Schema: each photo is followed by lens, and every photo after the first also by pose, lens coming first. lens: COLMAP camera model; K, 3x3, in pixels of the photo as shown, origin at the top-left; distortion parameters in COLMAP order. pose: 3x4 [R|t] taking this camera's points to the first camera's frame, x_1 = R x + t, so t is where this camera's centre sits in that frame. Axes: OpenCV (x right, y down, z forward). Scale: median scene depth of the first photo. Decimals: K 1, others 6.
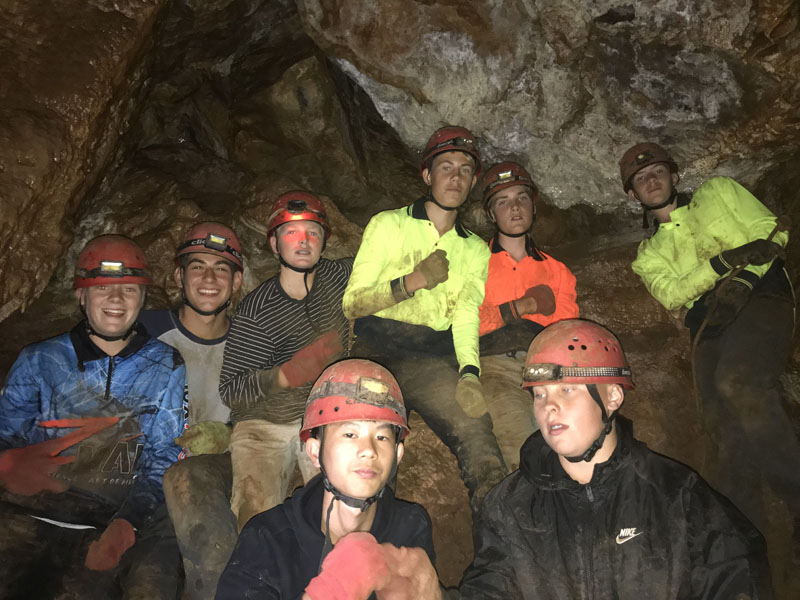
lens RADIAL K [[647.2, 0, 400.0], [0, 647.2, 300.0], [0, 0, 1]] dist [0.009990, -0.006297]
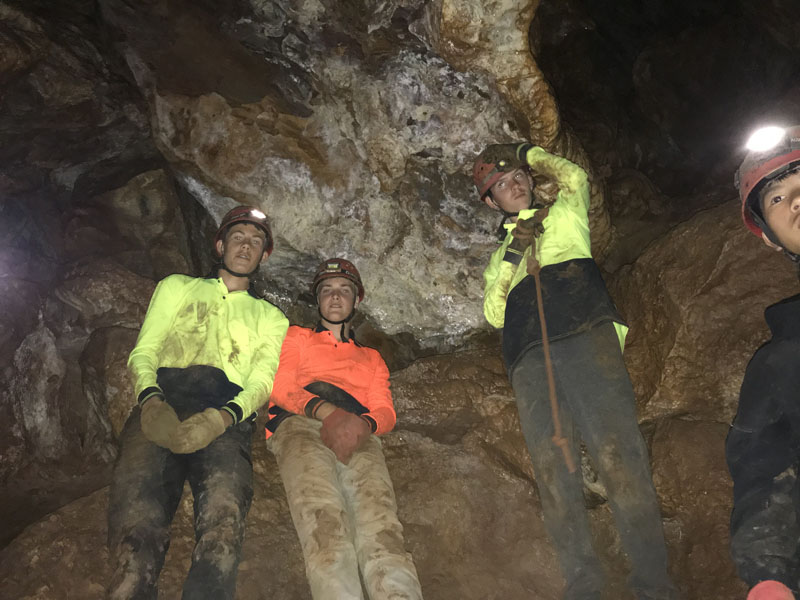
lens RADIAL K [[647.2, 0, 400.0], [0, 647.2, 300.0], [0, 0, 1]] dist [0.009990, -0.006297]
pose [[0.974431, 0.089999, 0.205873, 0.052631], [-0.019402, 0.946554, -0.321962, 0.173922], [-0.223846, 0.309735, 0.924098, -0.007660]]
